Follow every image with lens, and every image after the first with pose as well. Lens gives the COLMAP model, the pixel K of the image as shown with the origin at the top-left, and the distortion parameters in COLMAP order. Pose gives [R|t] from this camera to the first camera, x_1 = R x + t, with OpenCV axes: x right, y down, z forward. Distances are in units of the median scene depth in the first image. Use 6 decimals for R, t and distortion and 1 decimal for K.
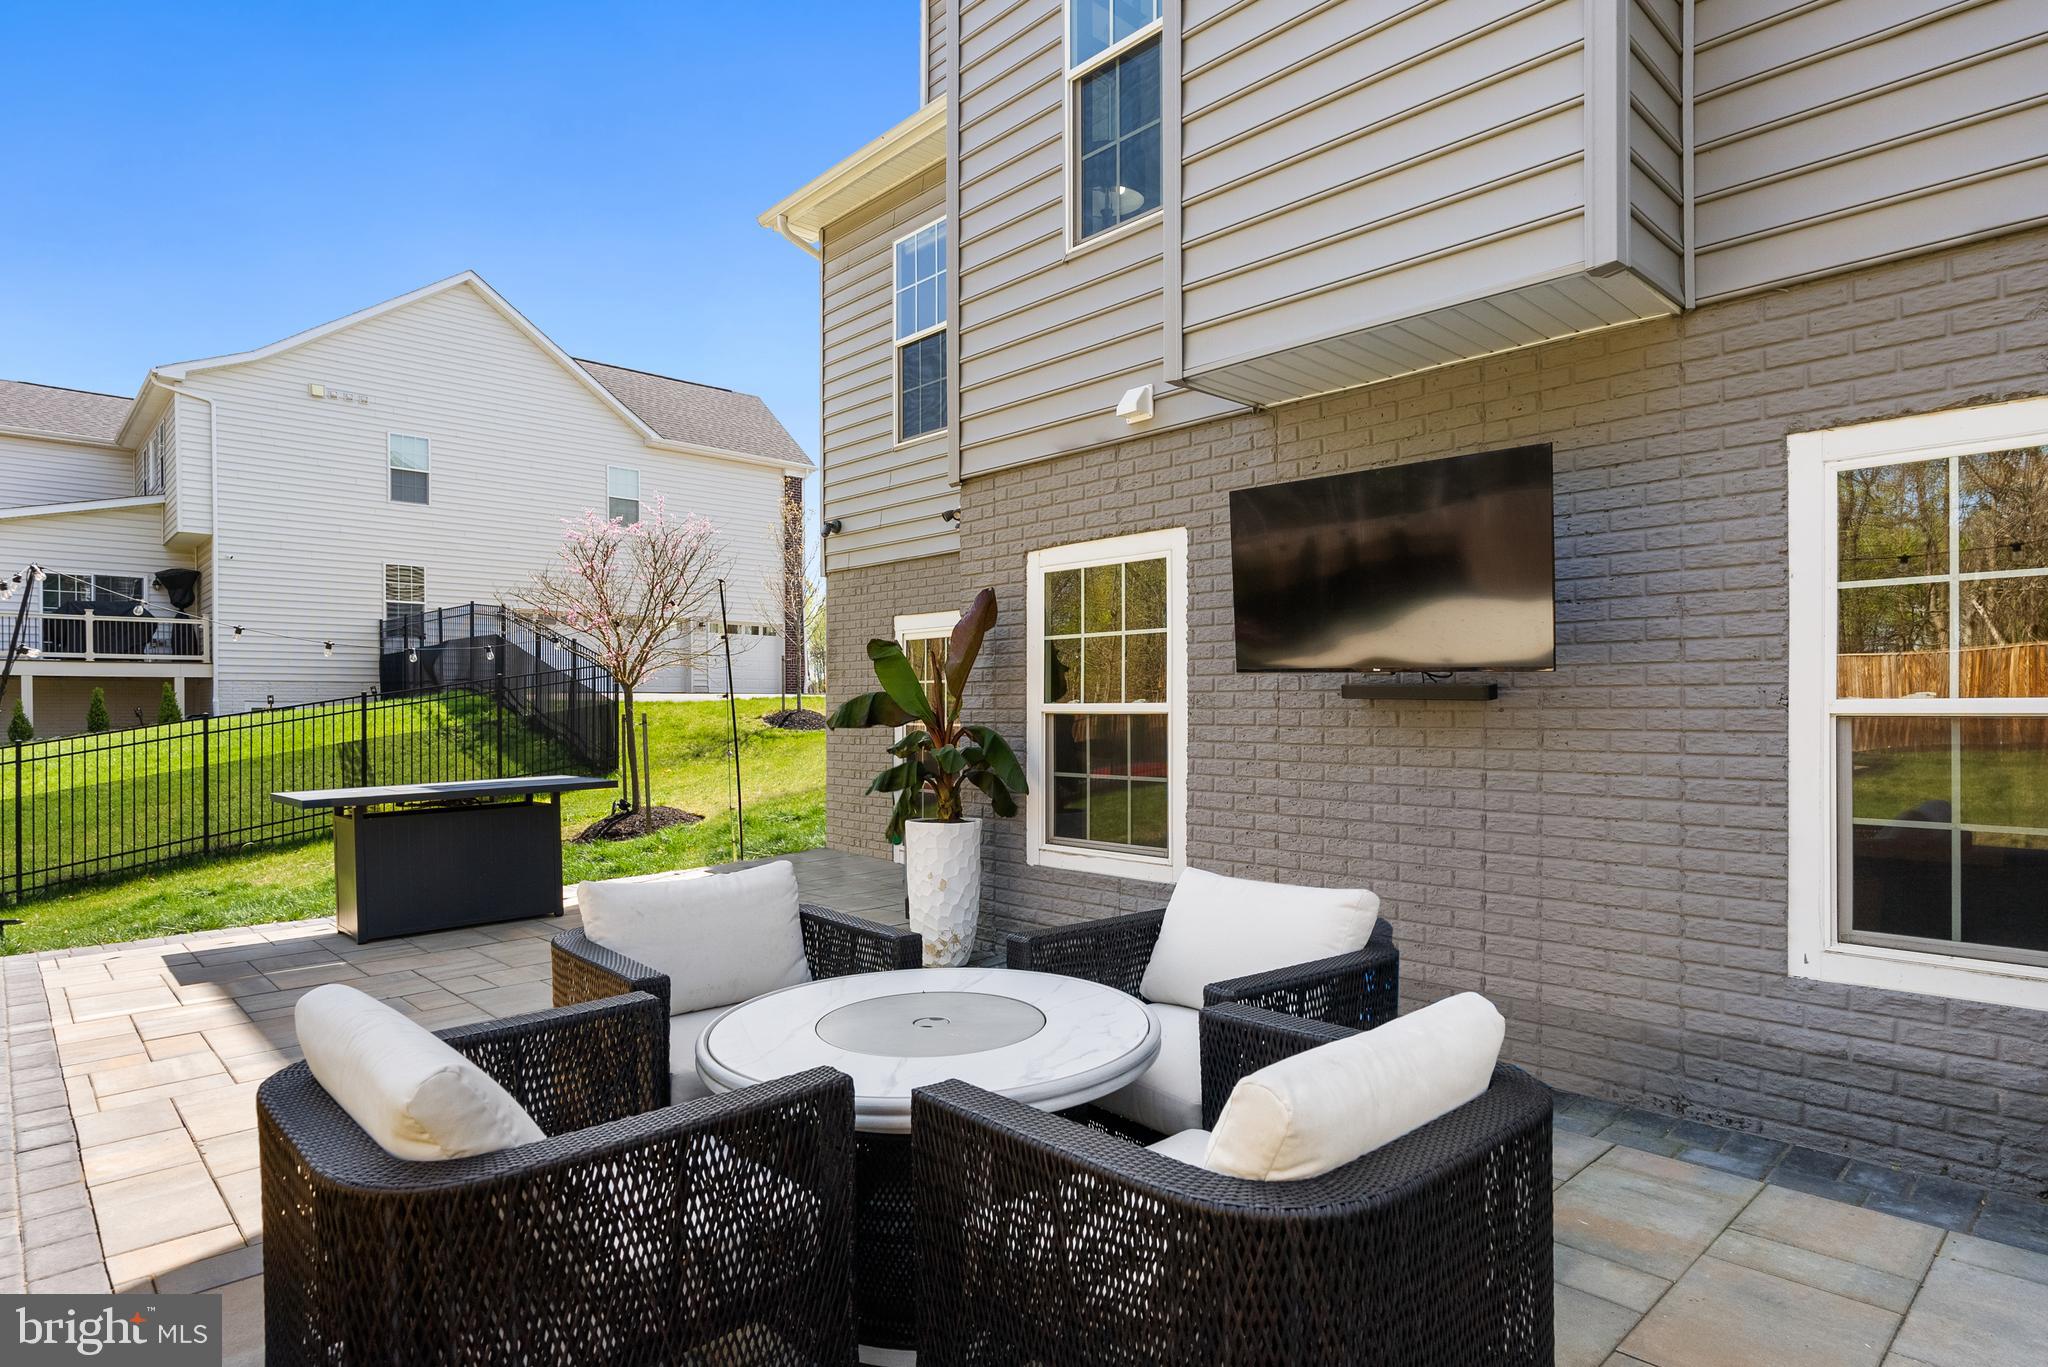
lens RADIAL K [[1116.6, 0, 1020.0], [0, 1116.6, 713.9], [0, 0, 1]] dist [-0.003681, -0.000969]
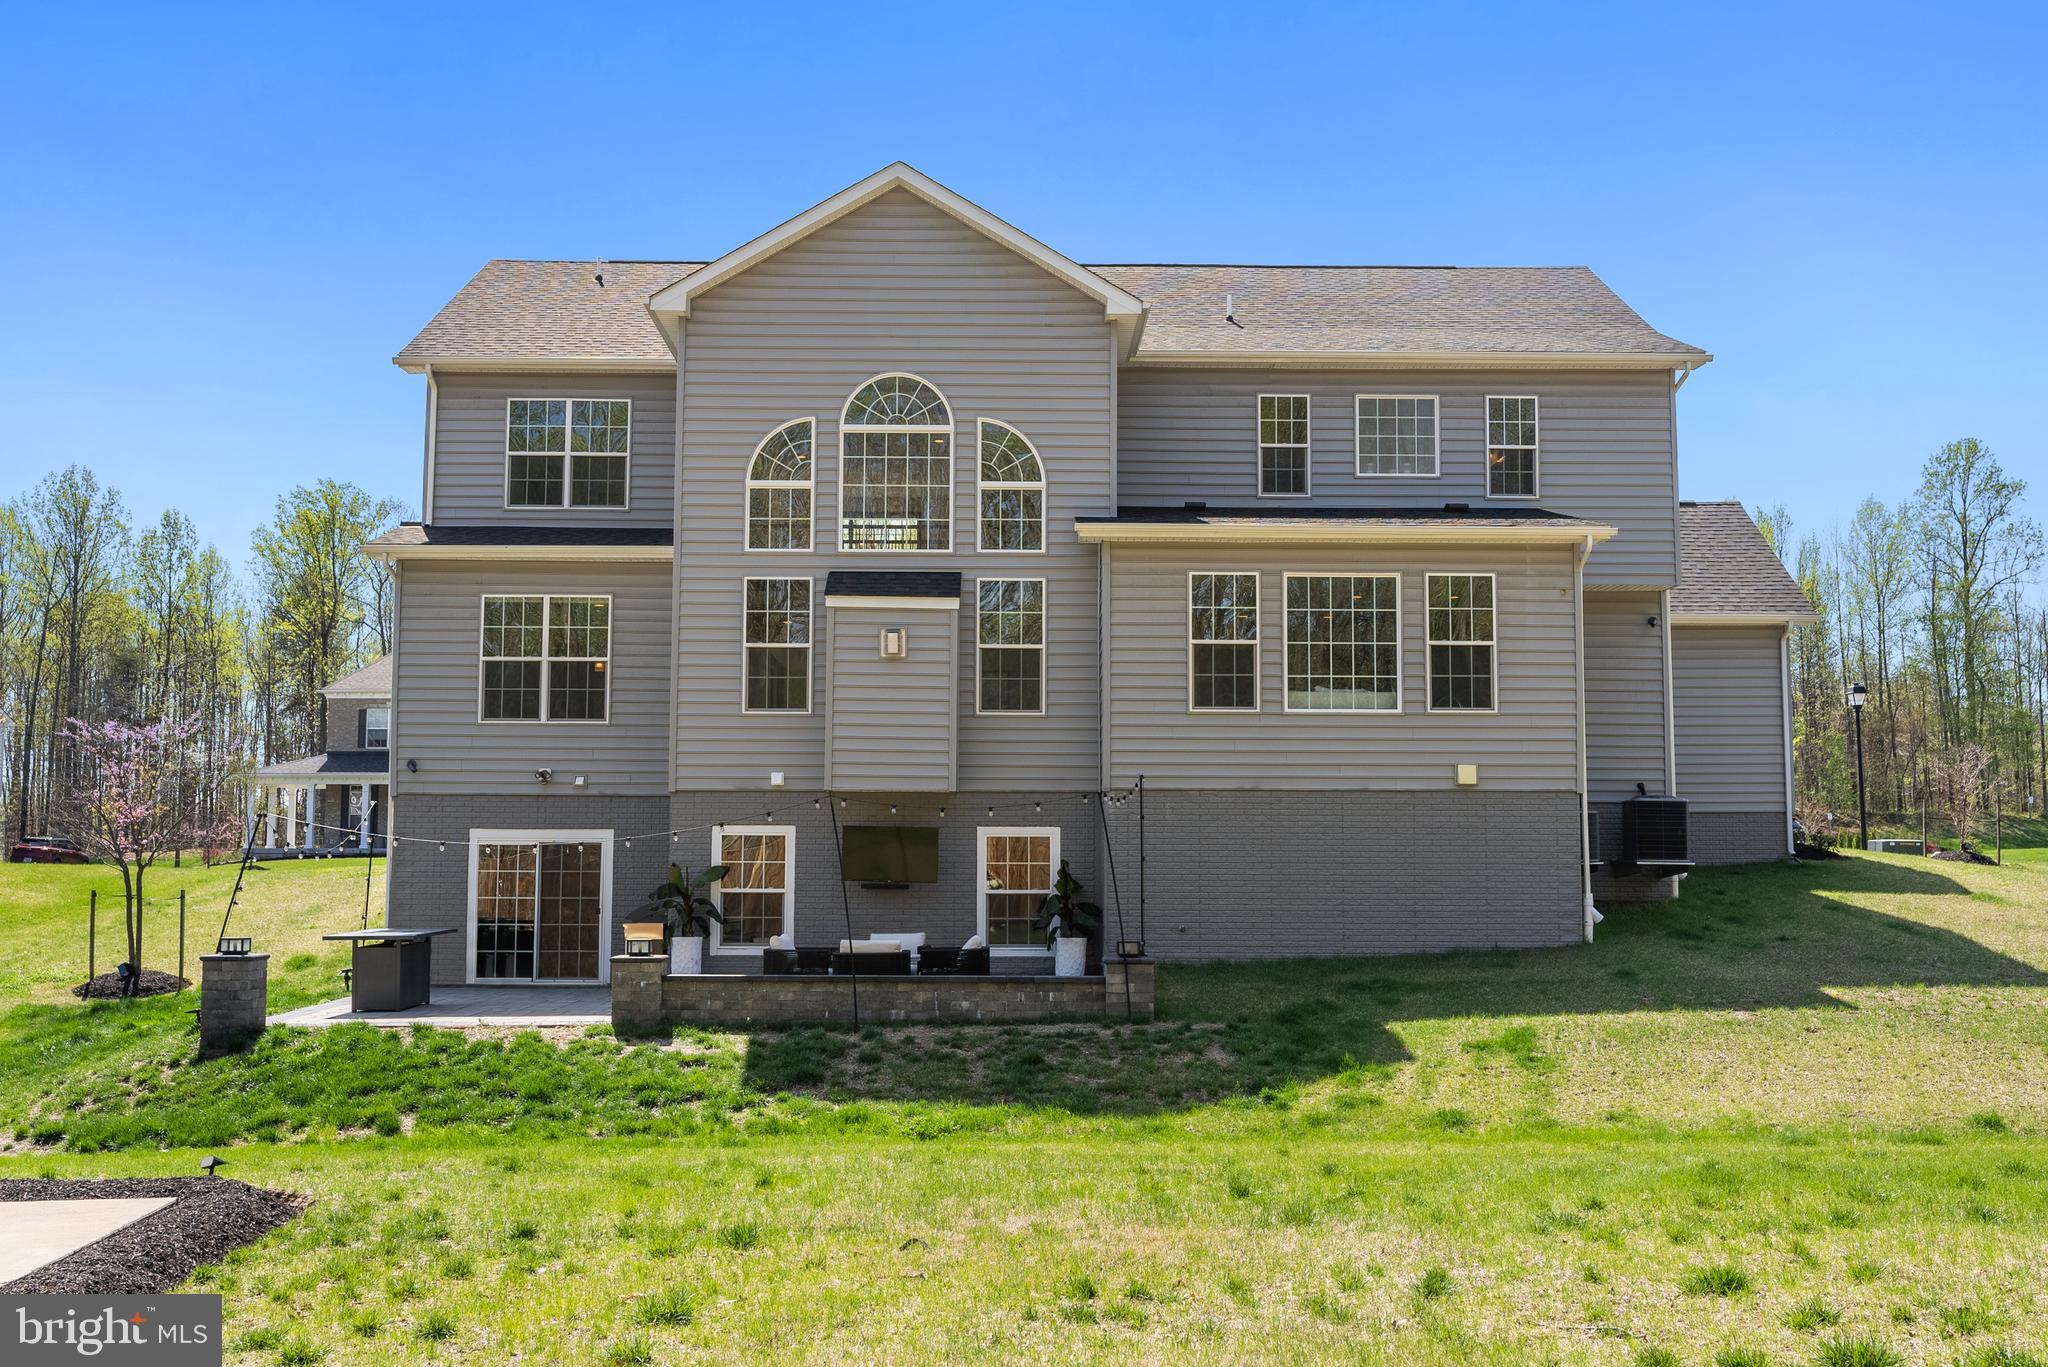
lens RADIAL K [[2082.4, 0, 1016.4], [0, 2082.4, 684.6], [0, 0, 1]] dist [-0.008995, 0.000000]
pose [[0.674627, 0.074427, 0.734397, -0.789395], [-0.002839, 0.995158, -0.098246, -0.002036], [-0.738153, 0.064195, 0.671572, -0.693520]]
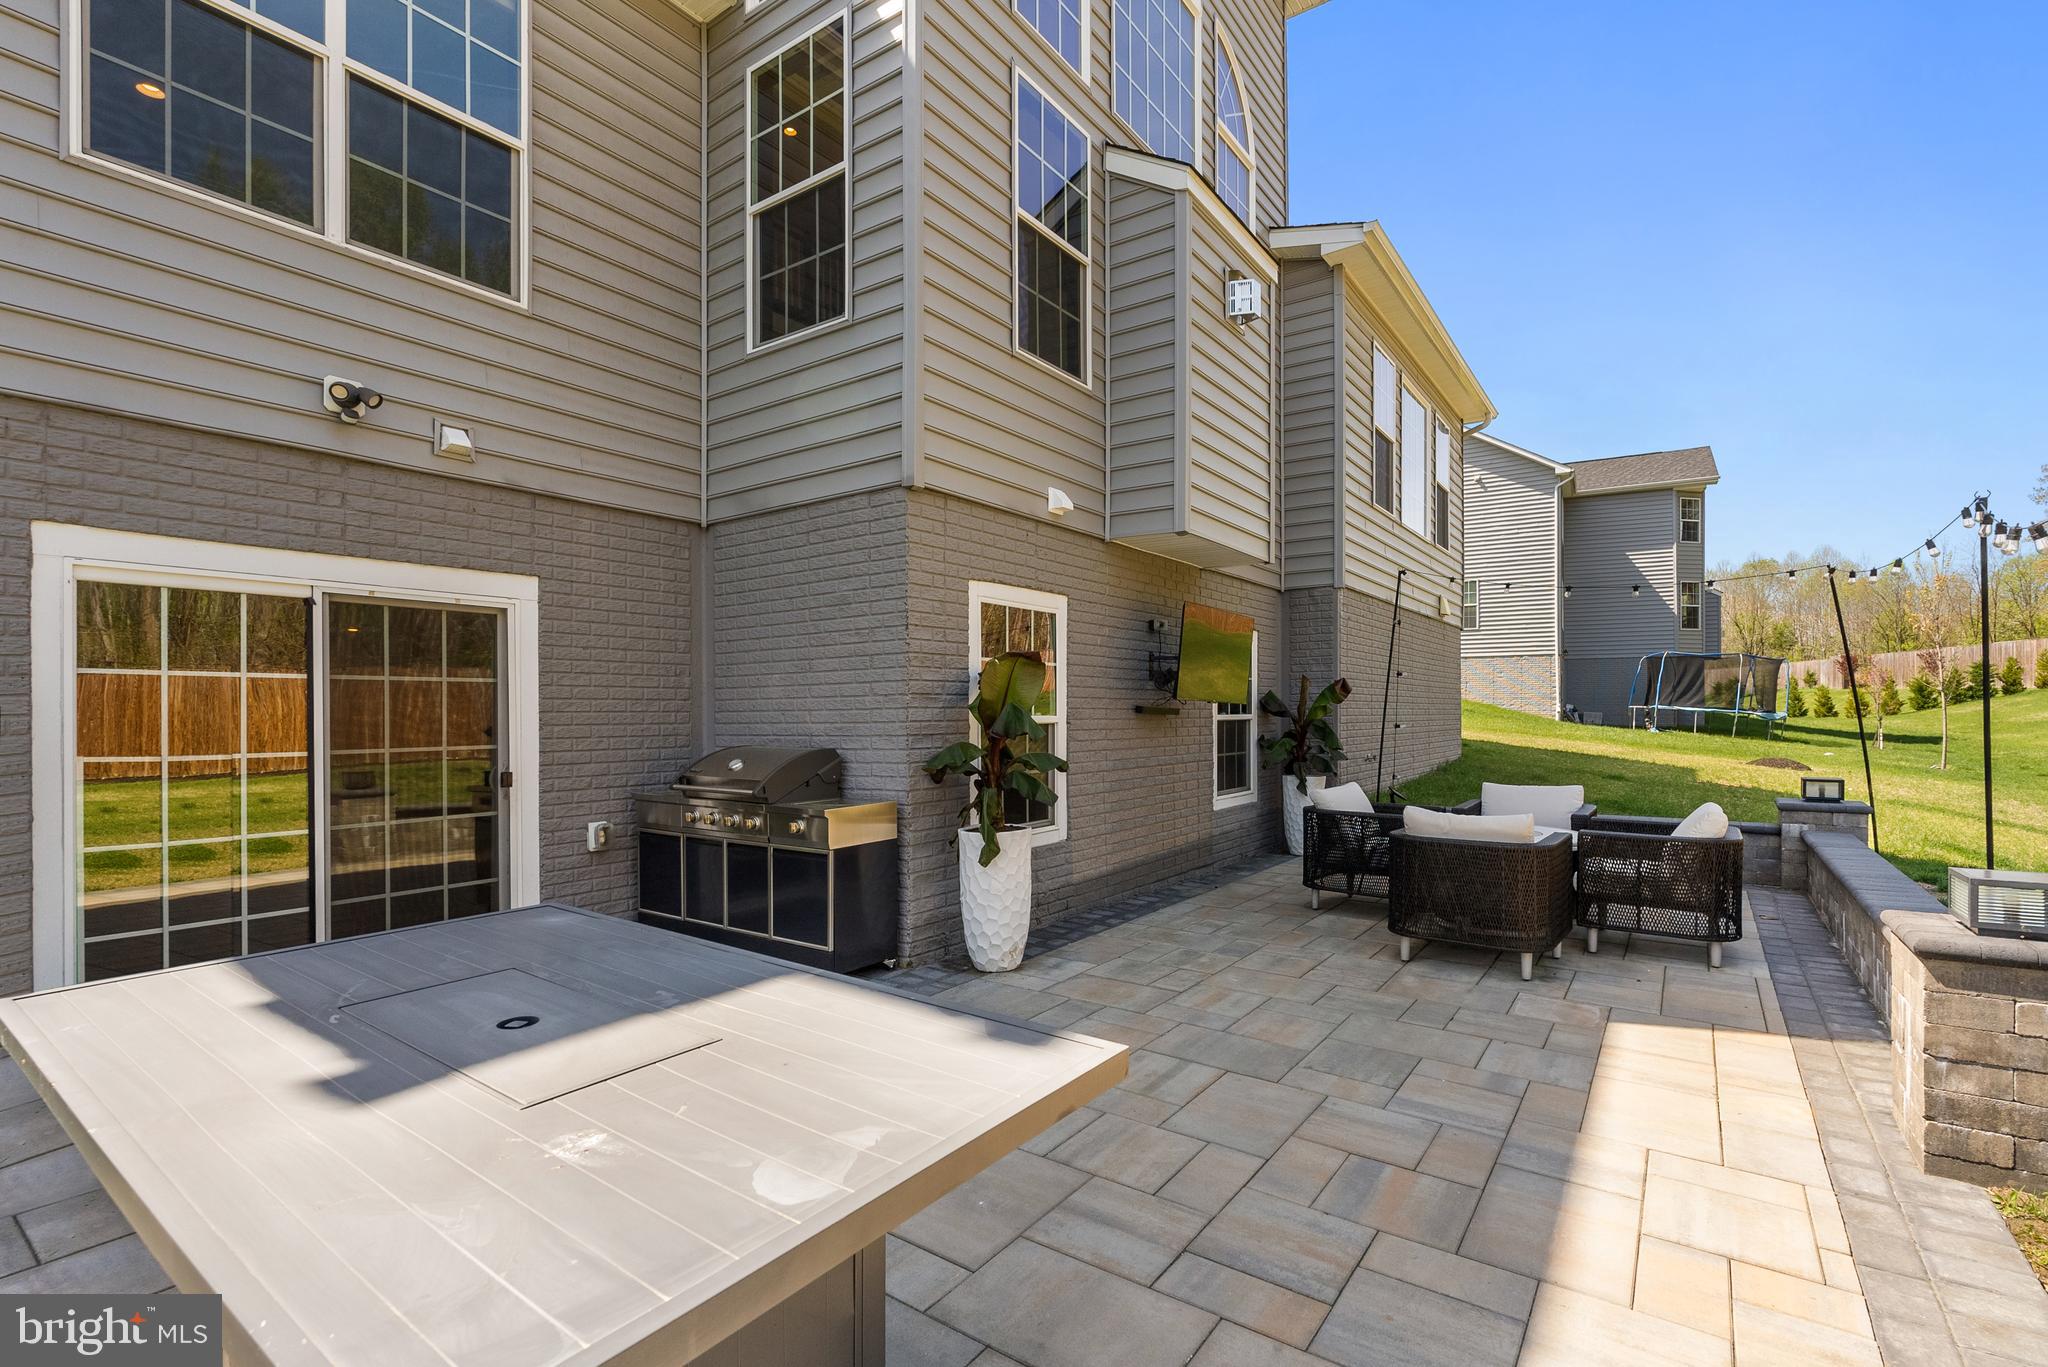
lens RADIAL K [[934.6, 0, 1047.0], [0, 934.6, 712.9], [0, 0, 1]] dist [-0.009851, 0.002397]
pose [[-0.211130, 0.001263, 0.977457, -0.250913], [0.007884, 0.999969, 0.000411, -0.003384], [-0.977426, 0.007793, -0.211134, 0.307219]]
